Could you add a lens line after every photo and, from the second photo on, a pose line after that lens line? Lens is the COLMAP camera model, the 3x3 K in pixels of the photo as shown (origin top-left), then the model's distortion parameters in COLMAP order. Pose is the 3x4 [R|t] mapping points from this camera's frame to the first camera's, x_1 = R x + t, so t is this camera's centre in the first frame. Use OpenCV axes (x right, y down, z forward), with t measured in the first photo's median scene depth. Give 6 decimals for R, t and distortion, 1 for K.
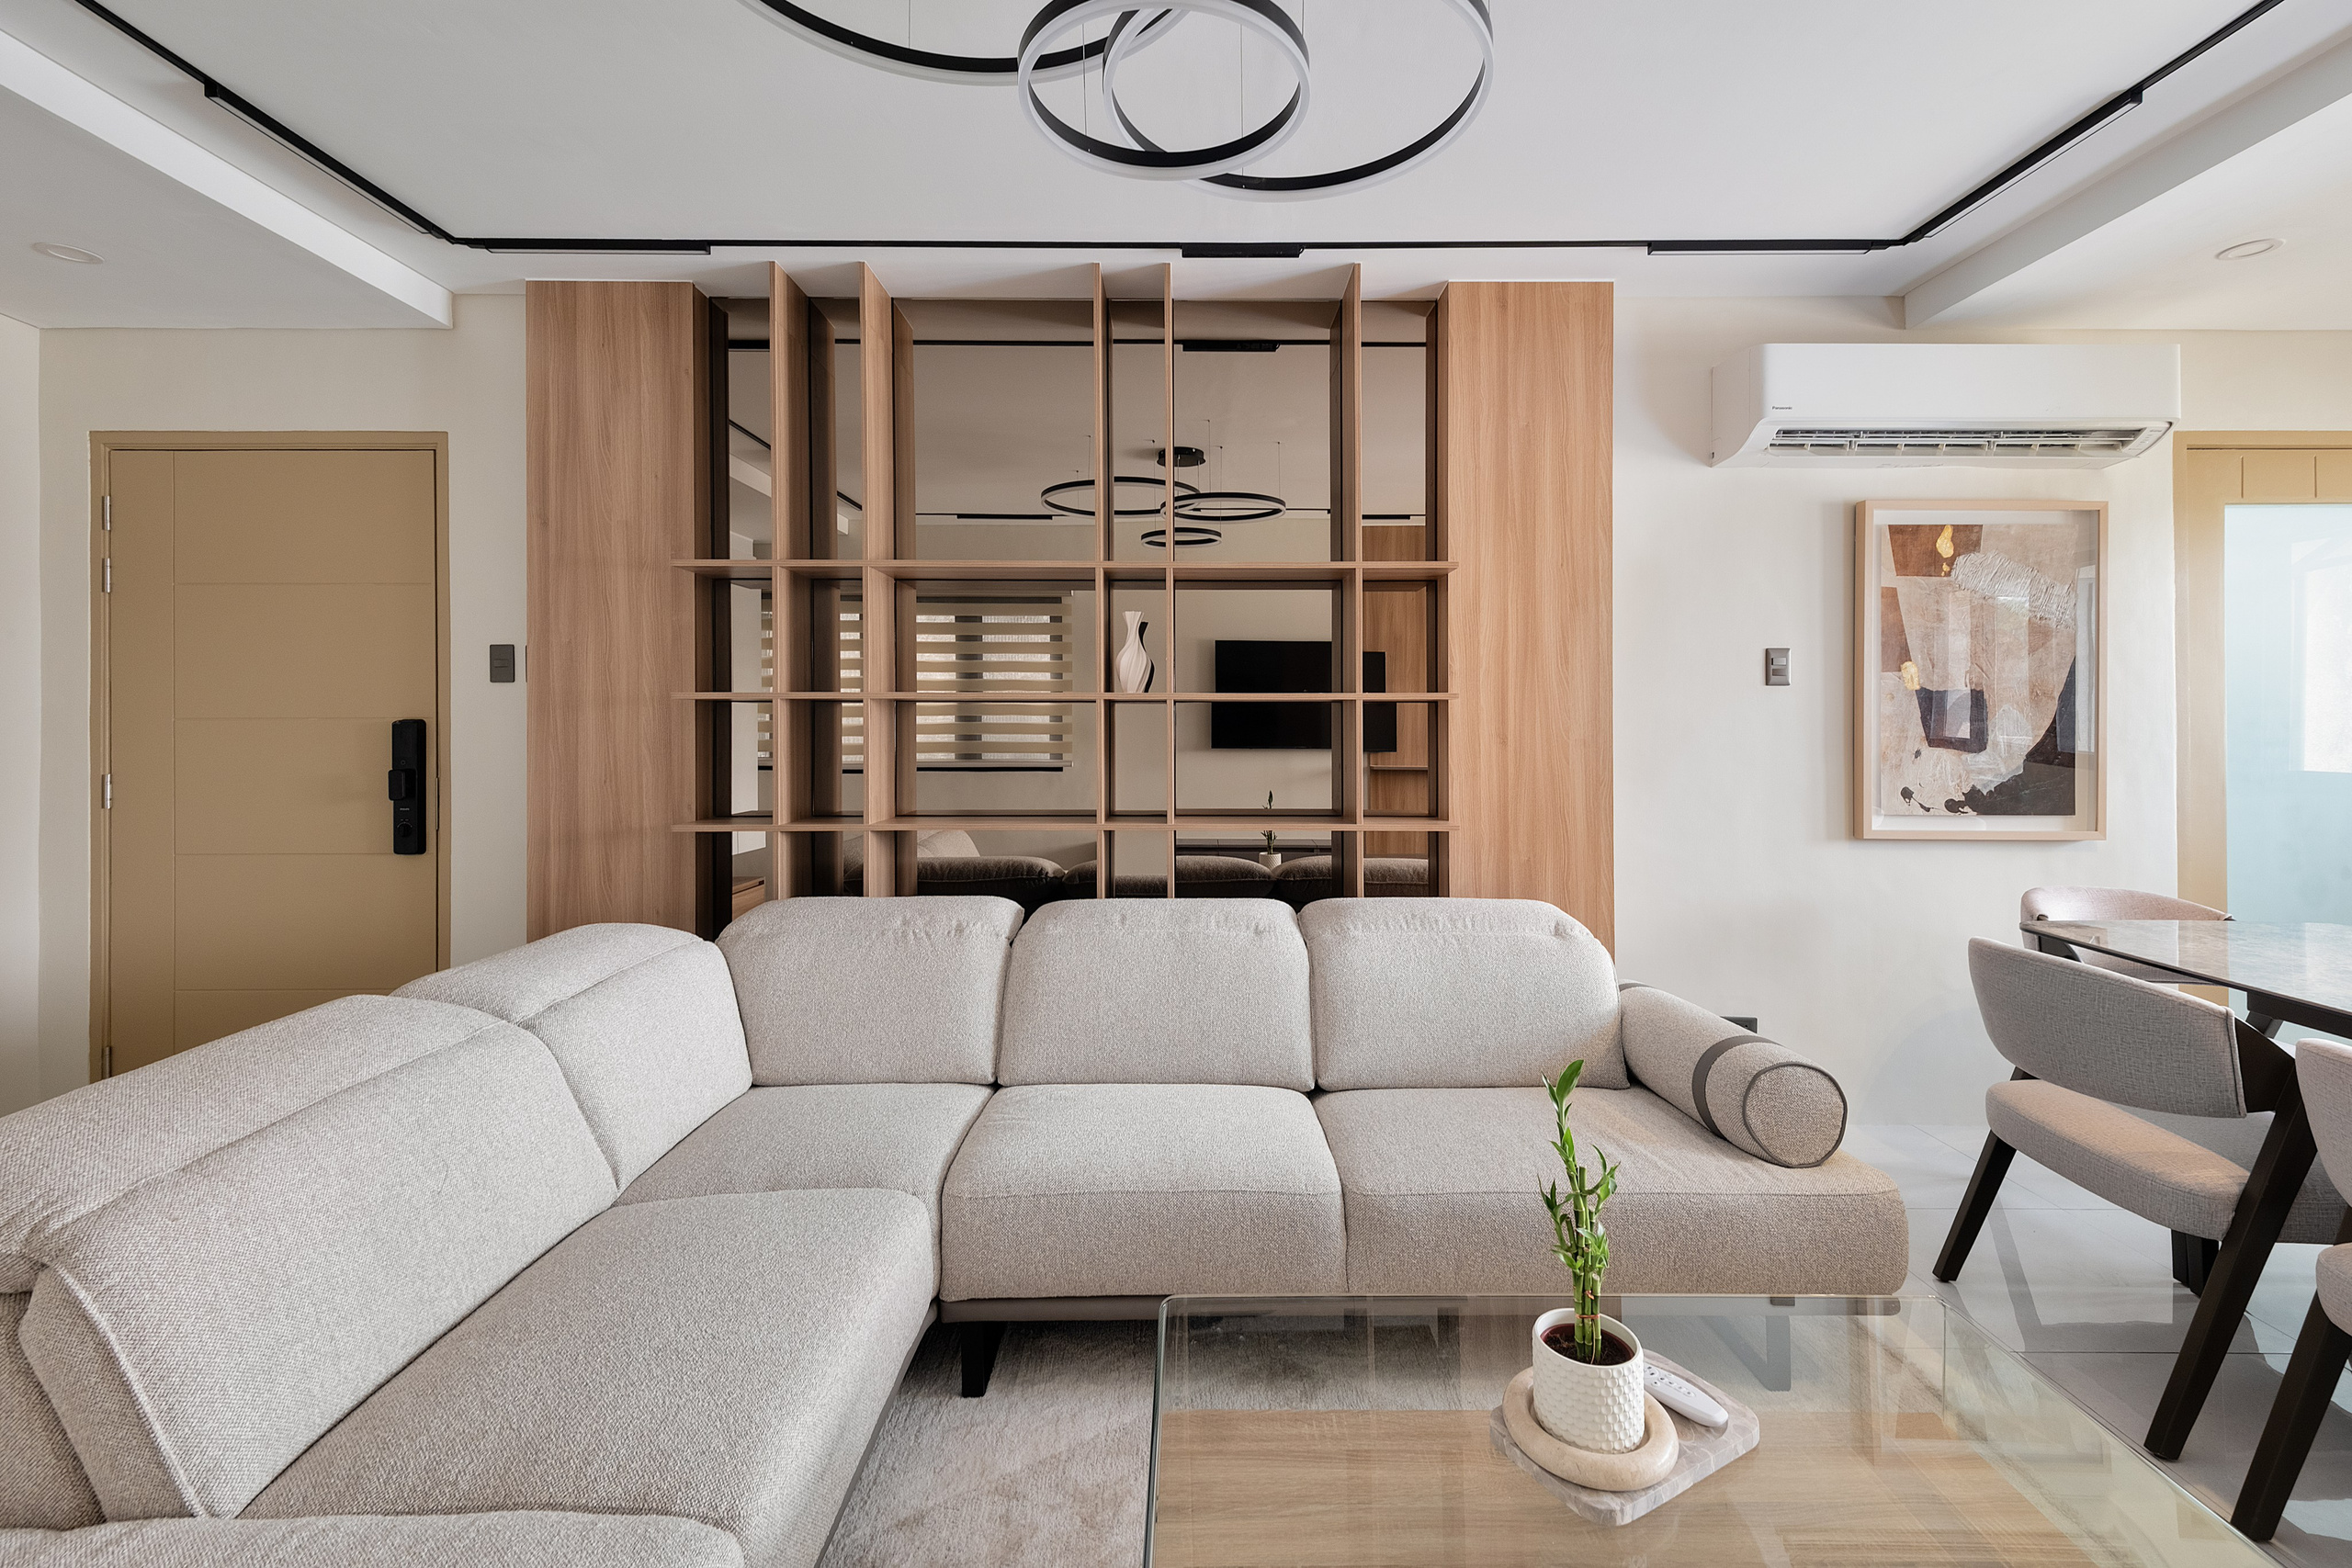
lens RADIAL K [[962.2, 0, 914.1], [0, 962.2, 697.2], [0, 0, 1]] dist [0.003294, 0.000407]
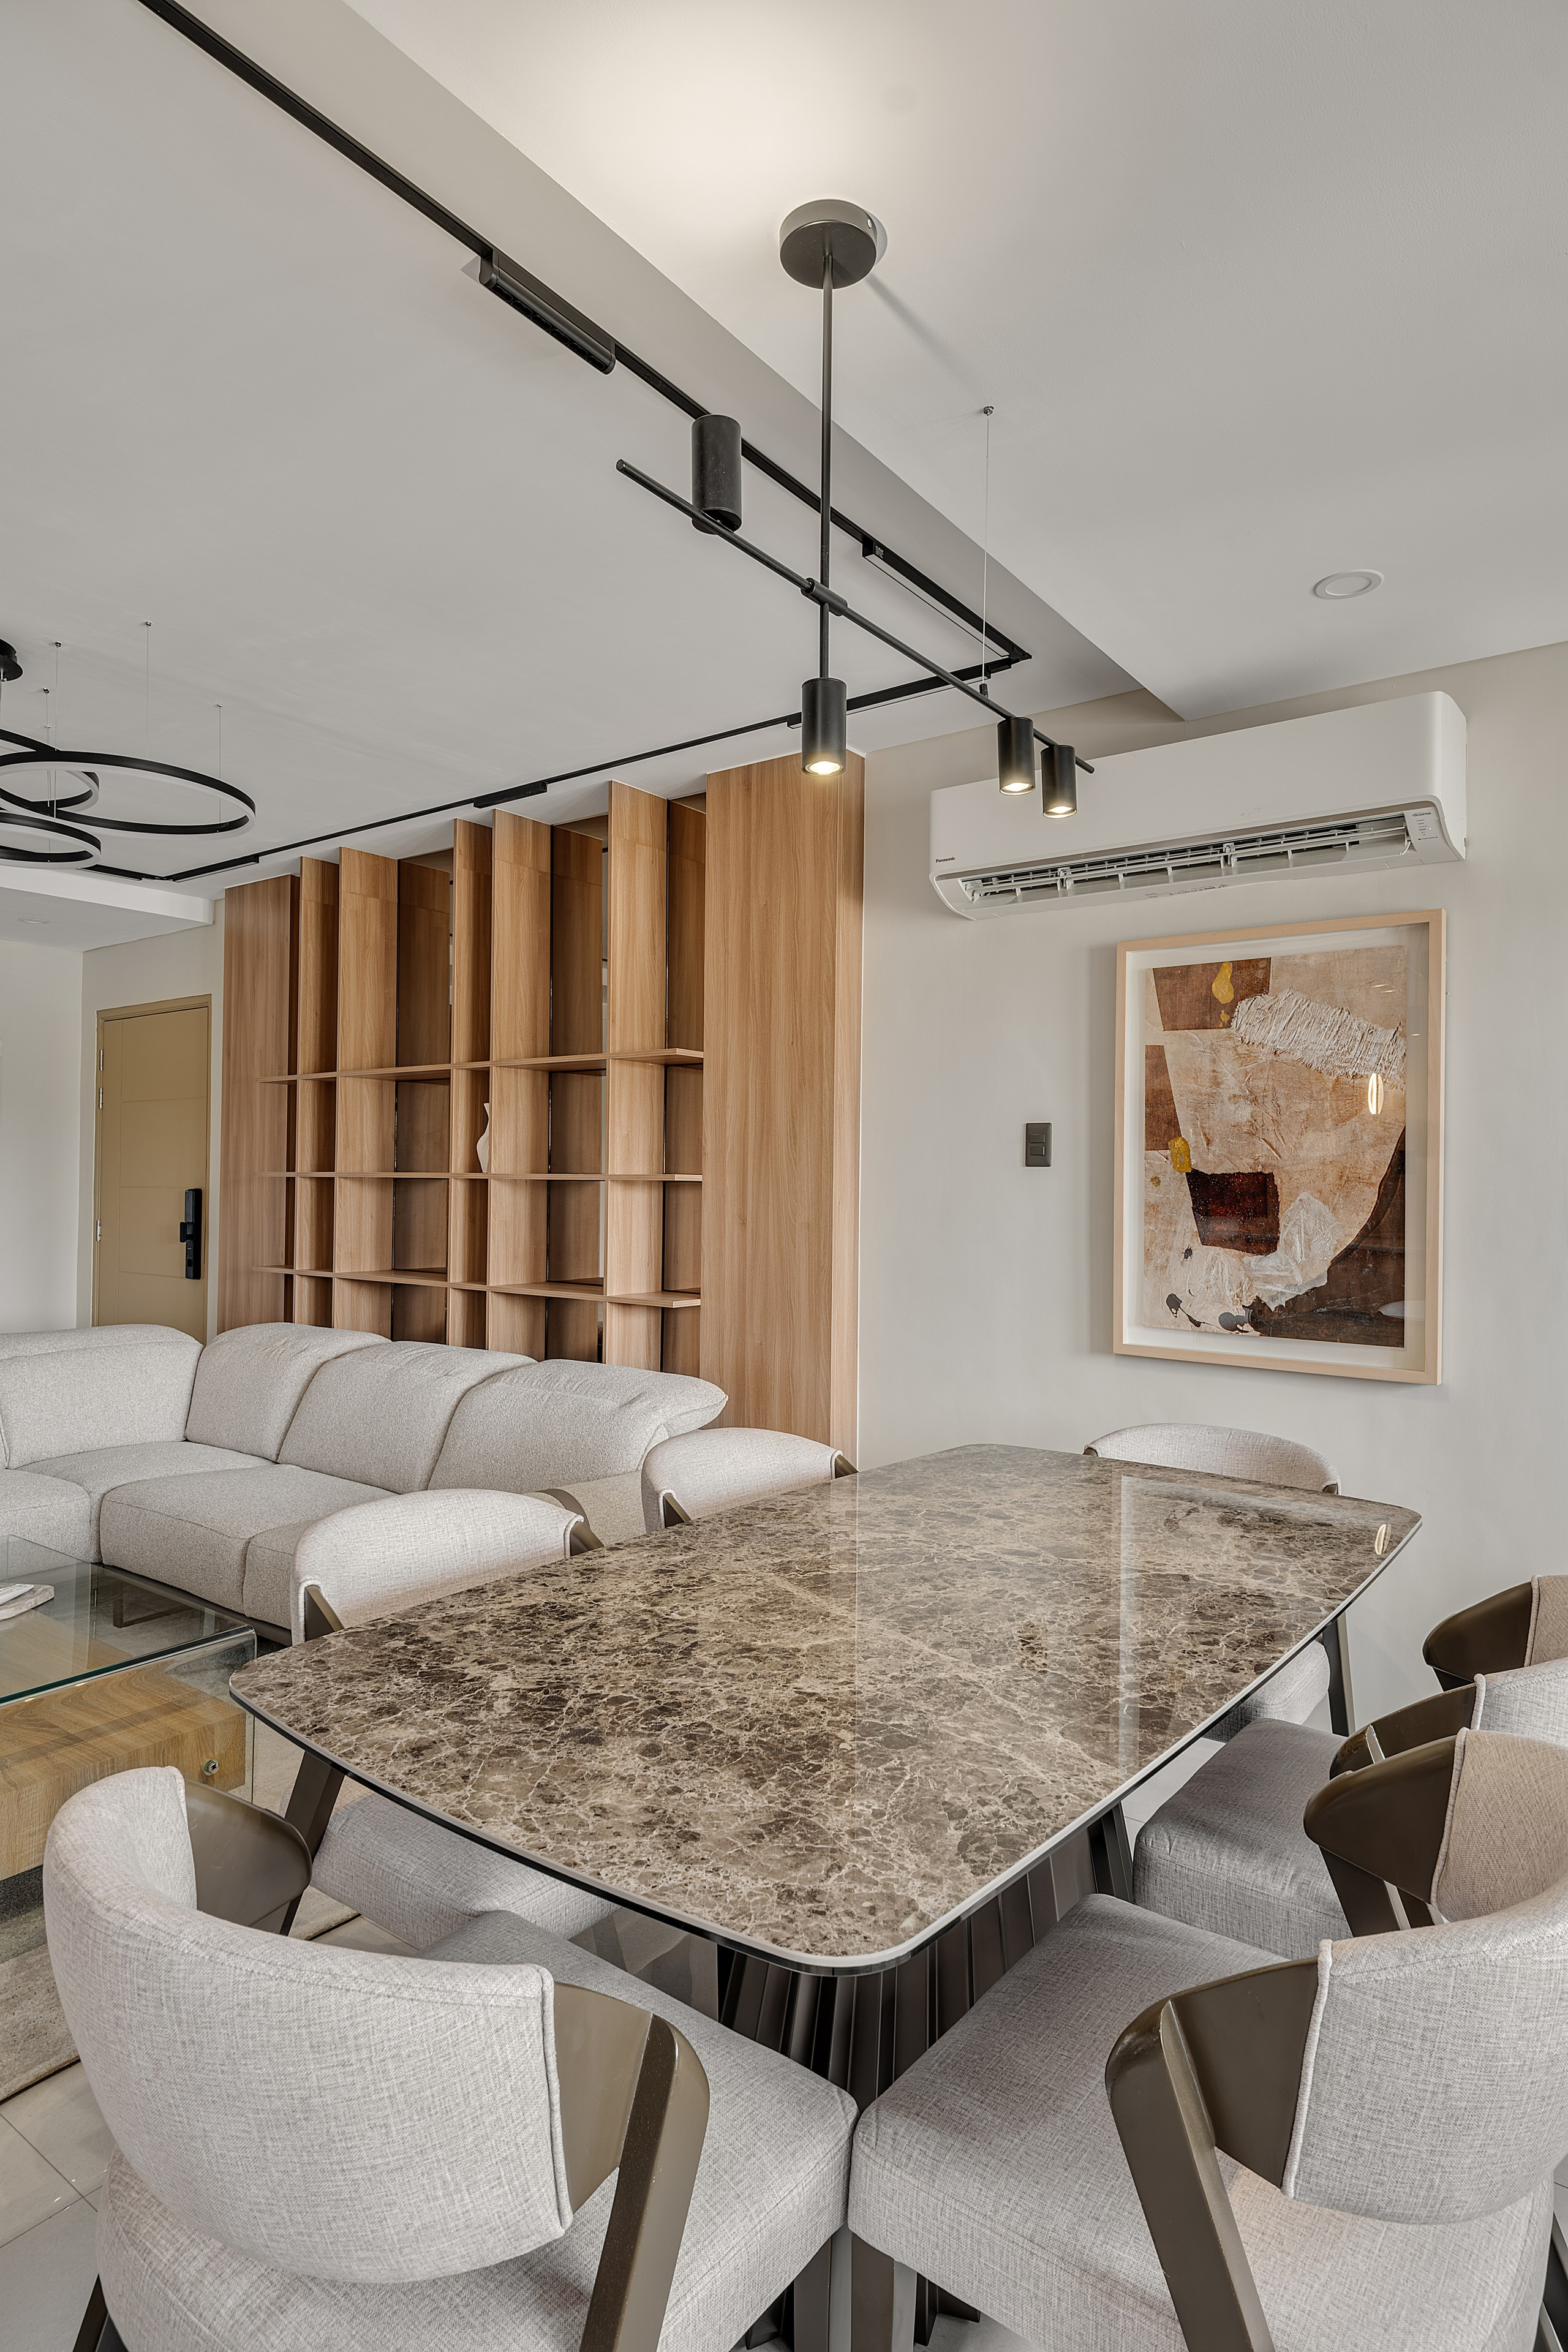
lens RADIAL K [[1252.7, 0, 889.7], [0, 1252.7, 1109.1], [0, 0, 1]] dist [0.002740, -0.001589]
pose [[0.826967, -0.023158, -0.561774, 1.455485], [0.008883, 0.999565, -0.028129, -0.033748], [0.562181, 0.018271, 0.826813, 0.008246]]
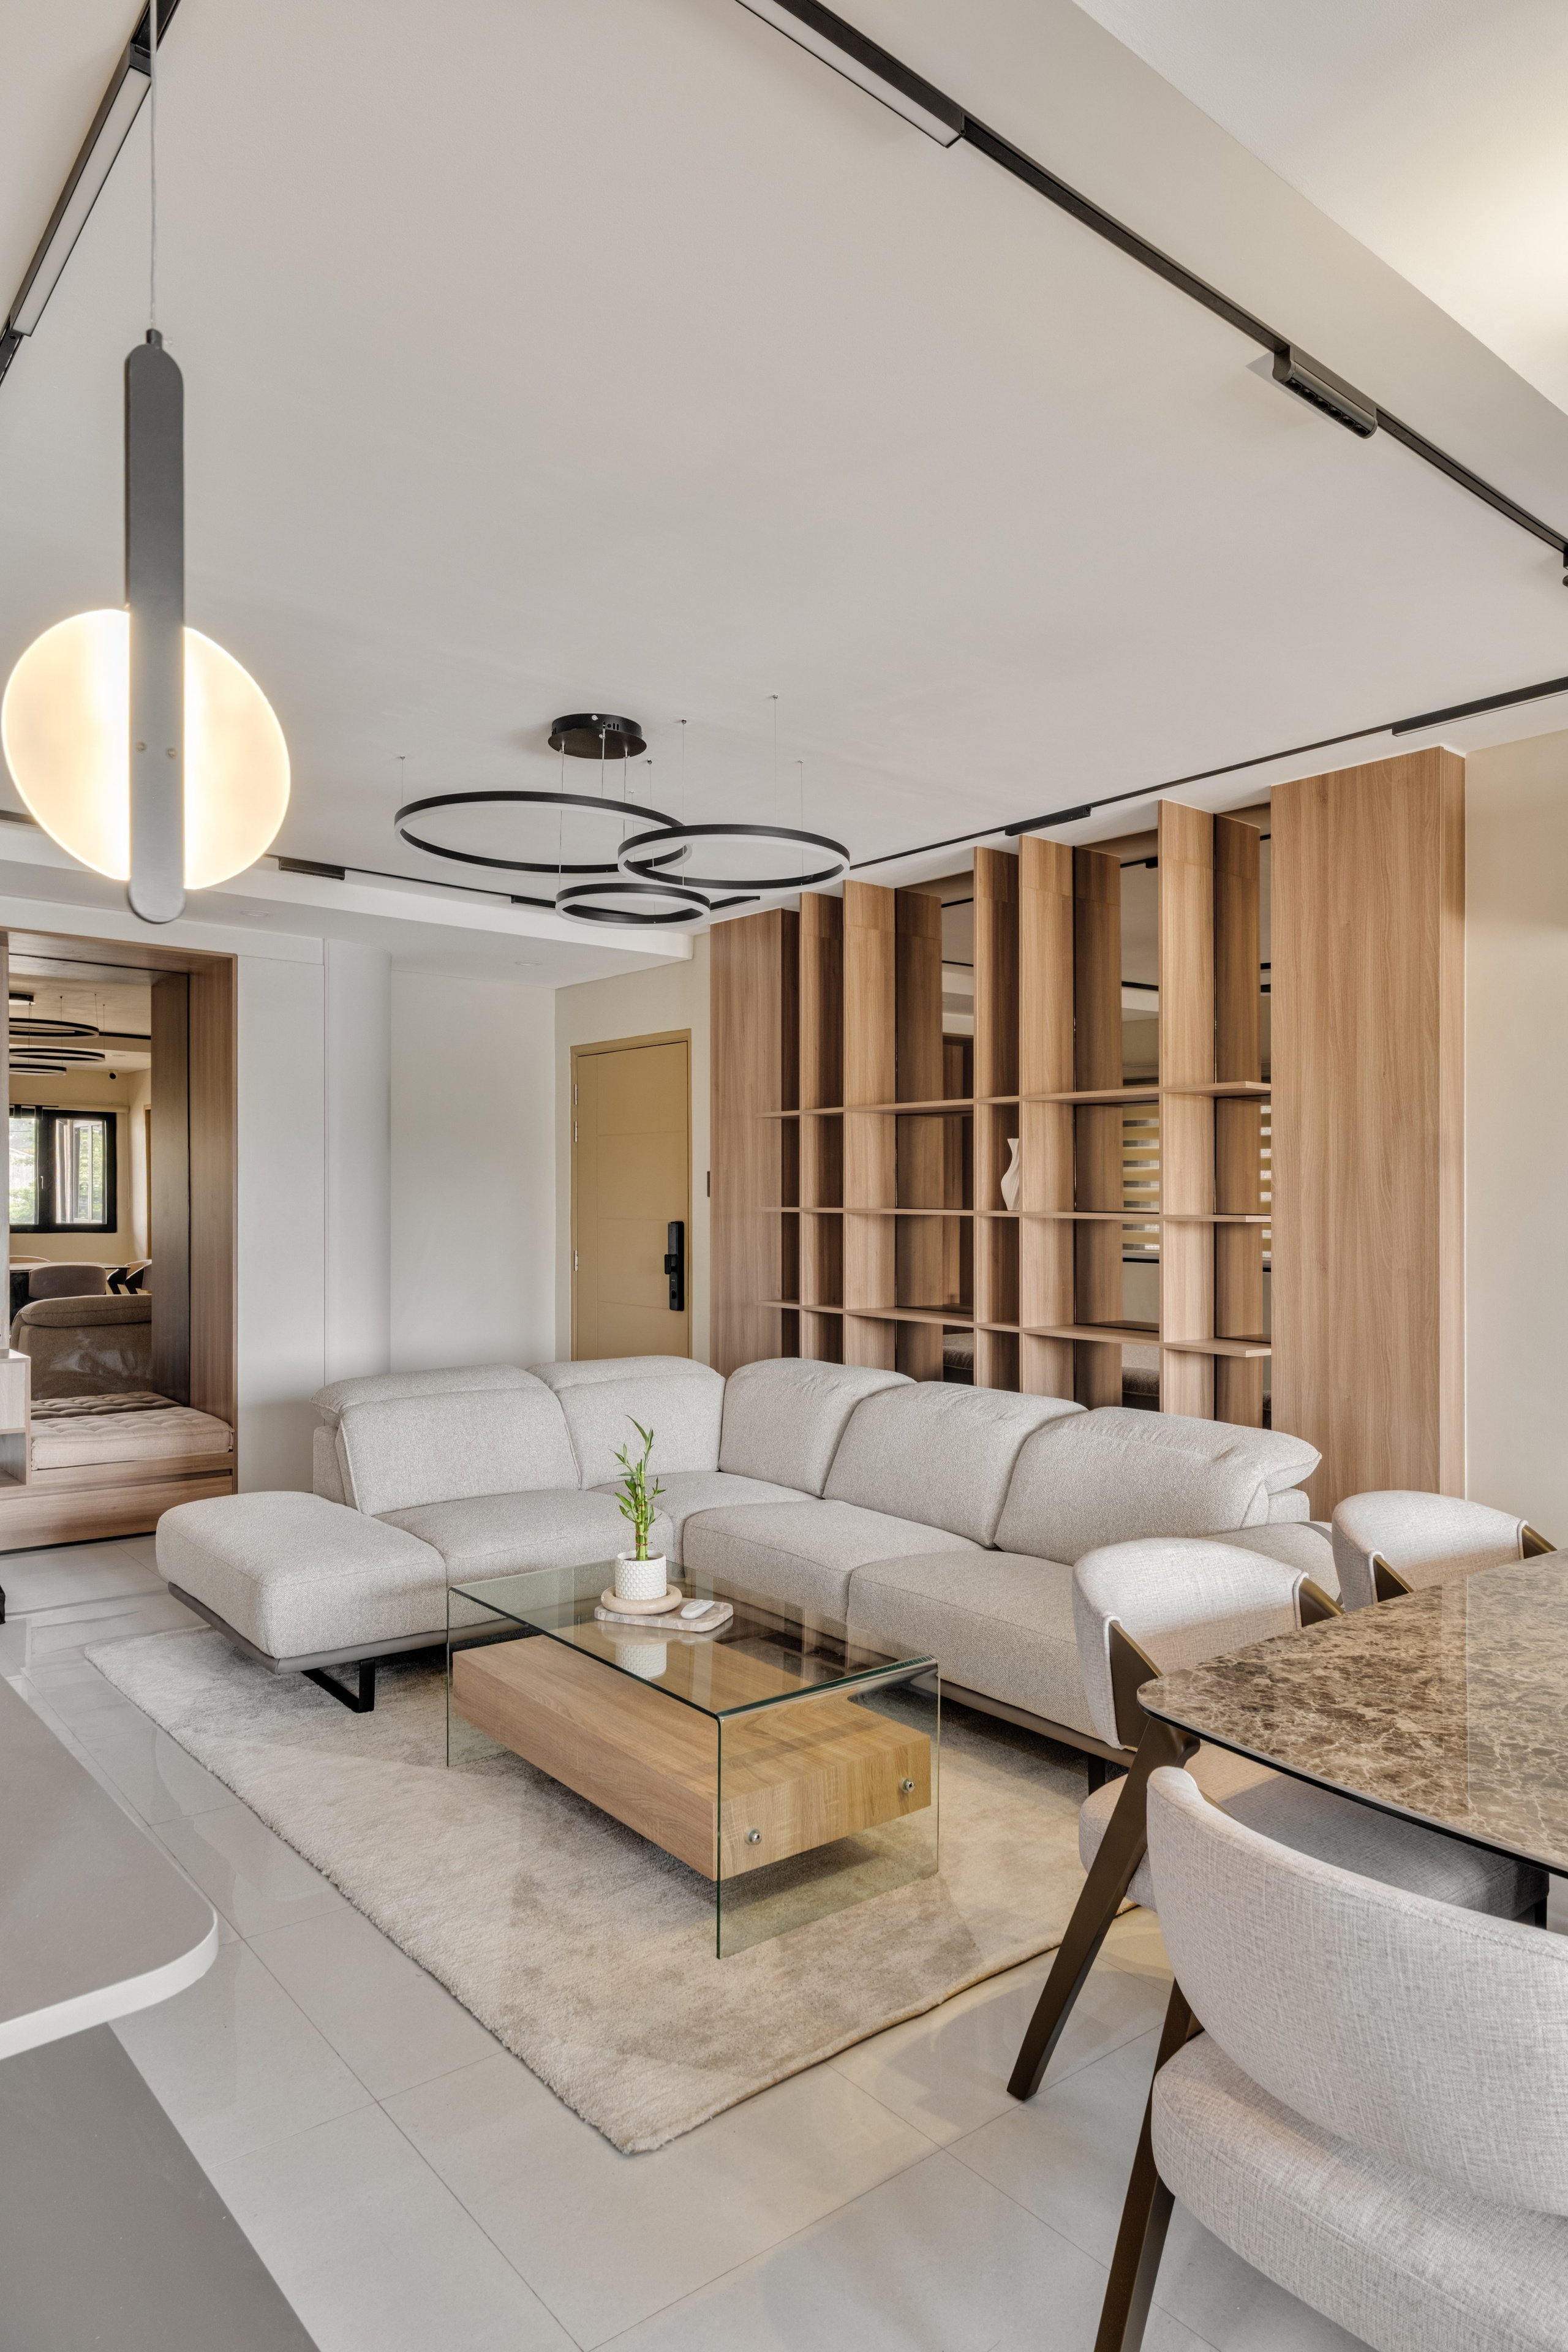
lens RADIAL K [[1435.9, 0, 840.7], [0, 1435.9, 1129.3], [0, 0, 1]] dist [0.002889, -0.000879]
pose [[0.649581, -0.028556, -0.759756, 1.351401], [0.020193, 0.999590, -0.020305, -0.068301], [0.760024, -0.002152, 0.649891, -0.254591]]
